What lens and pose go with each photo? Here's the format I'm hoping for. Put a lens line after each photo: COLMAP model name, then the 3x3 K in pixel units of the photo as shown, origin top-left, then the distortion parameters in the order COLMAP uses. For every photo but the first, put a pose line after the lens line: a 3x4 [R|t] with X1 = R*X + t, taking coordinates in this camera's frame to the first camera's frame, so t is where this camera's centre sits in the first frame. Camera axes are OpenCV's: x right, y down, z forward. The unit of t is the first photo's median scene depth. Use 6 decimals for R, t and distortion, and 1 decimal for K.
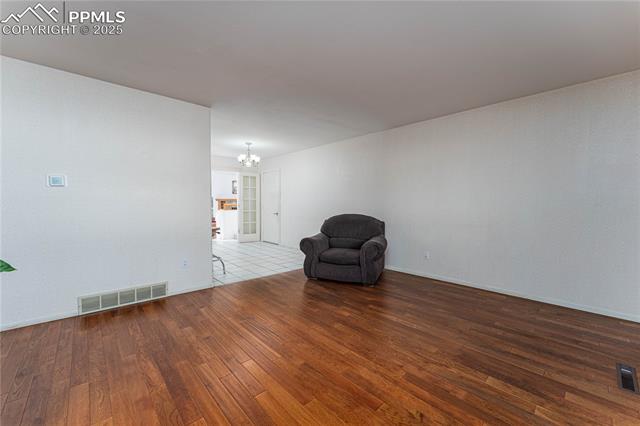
lens RADIAL K [[259.3, 0, 320.2], [0, 259.3, 212.2], [0, 0, 1]] dist [0.001196, 0.000042]
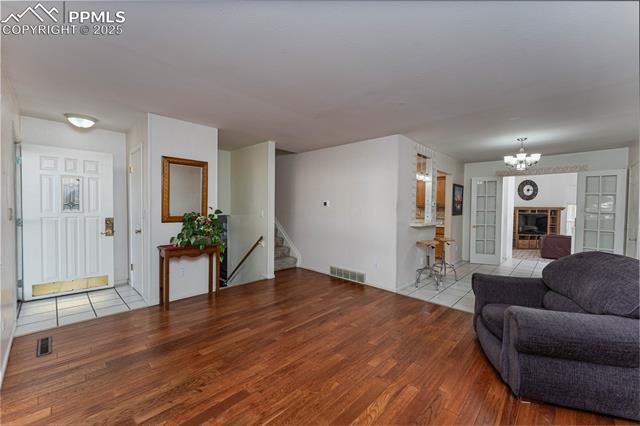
lens RADIAL K [[259.3, 0, 319.6], [0, 259.3, 212.2], [0, 0, 1]] dist [0.001196, 0.000042]
pose [[0.057188, 0.022251, -0.998115, 0.990997], [-0.044202, 0.998828, 0.019734, -0.095356], [0.997384, 0.042990, 0.058105, 0.861943]]
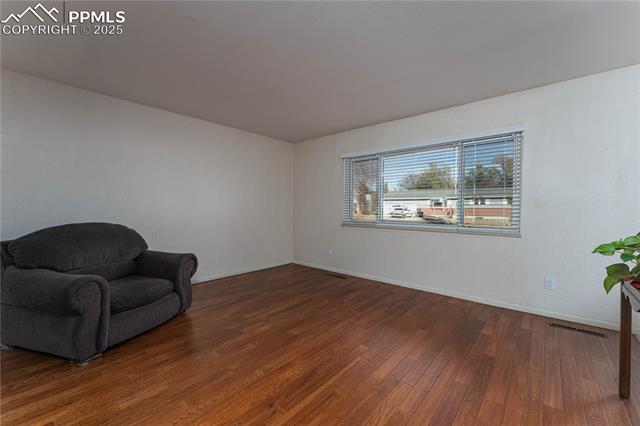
lens RADIAL K [[259.3, 0, 320.8], [0, 259.3, 209.3], [0, 0, 1]] dist [0.001196, 0.000042]
pose [[-0.108187, -0.011405, 0.994065, -0.921441], [0.024362, 0.999603, 0.014120, -0.037246], [-0.993832, 0.025745, -0.107866, 1.001770]]
